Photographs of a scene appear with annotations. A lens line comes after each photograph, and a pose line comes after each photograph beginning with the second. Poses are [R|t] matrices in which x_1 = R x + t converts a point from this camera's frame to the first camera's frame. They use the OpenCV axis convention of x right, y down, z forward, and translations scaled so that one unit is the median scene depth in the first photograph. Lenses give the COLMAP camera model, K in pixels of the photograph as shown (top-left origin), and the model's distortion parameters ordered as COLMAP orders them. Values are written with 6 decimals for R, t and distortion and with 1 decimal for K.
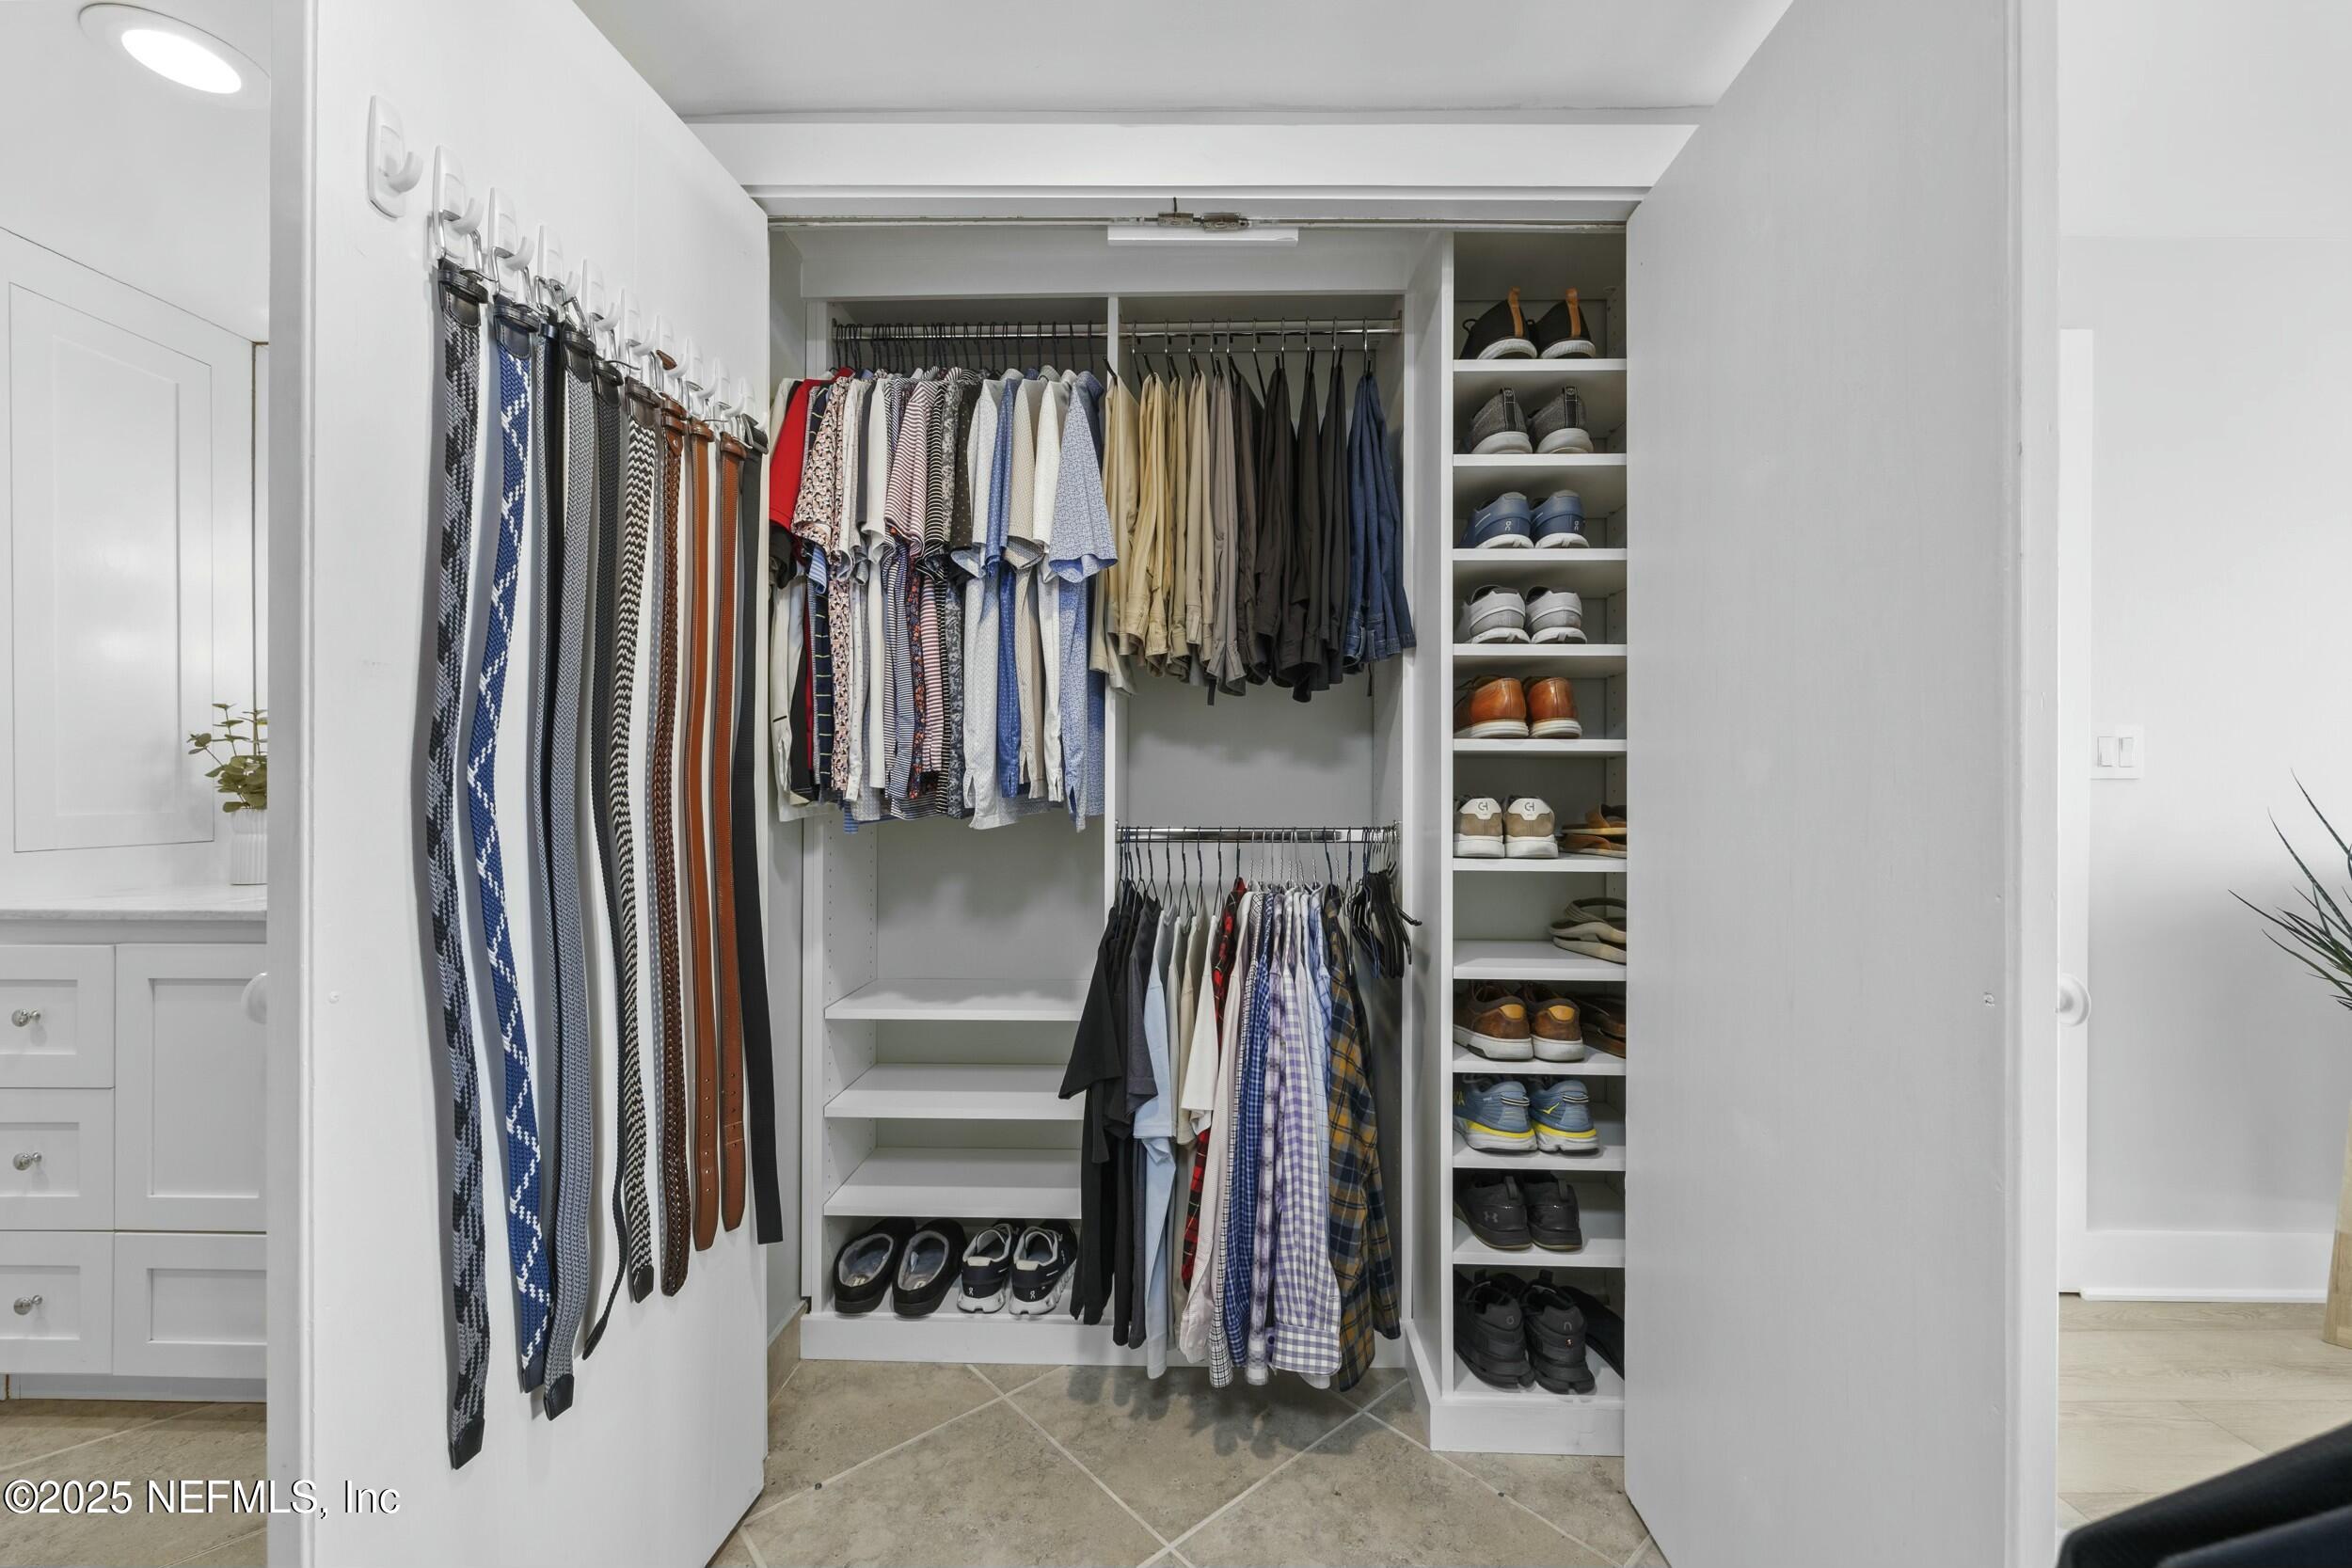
lens RADIAL K [[951.1, 0, 1171.6], [0, 951.1, 786.7], [0, 0, 1]] dist [0.002064, 0.000184]
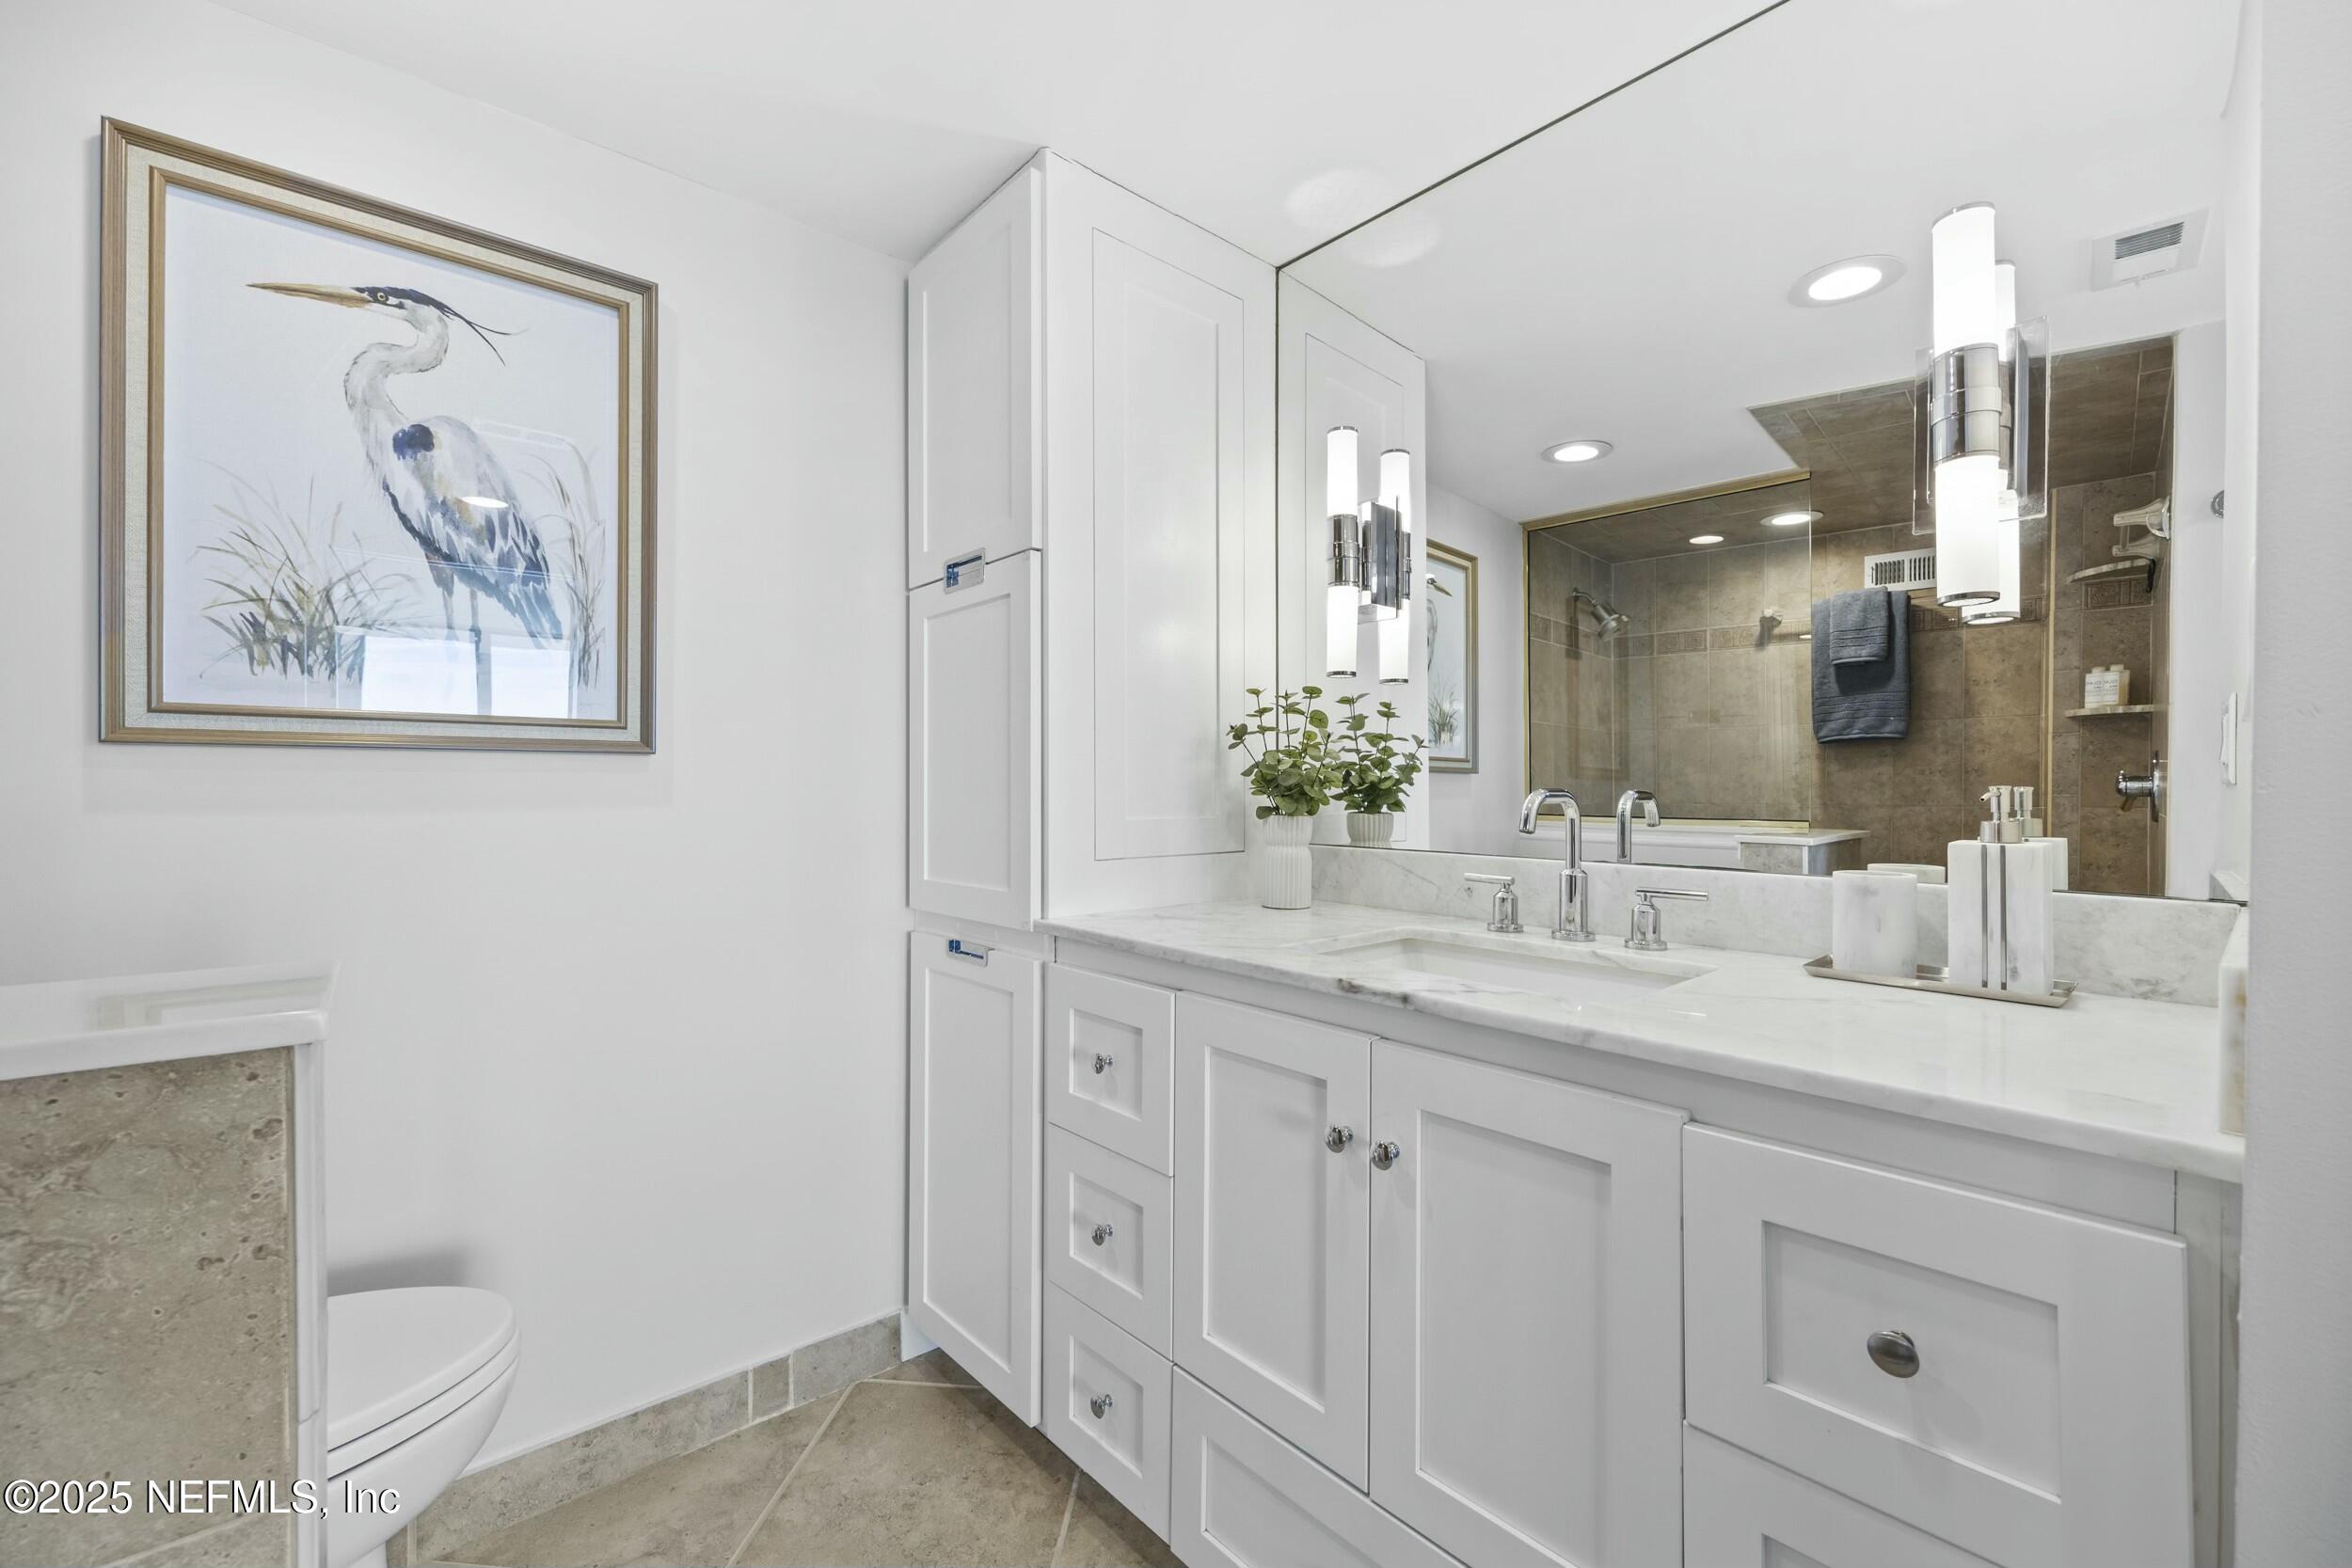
lens RADIAL K [[951.1, 0, 1179.8], [0, 951.1, 779.0], [0, 0, 1]] dist [0.002064, 0.000184]
pose [[0.677003, -0.000143, -0.735980, -0.428274], [0.000626, 1.000000, 0.000382, -0.008230], [0.735980, -0.000720, 0.677003, 0.387766]]
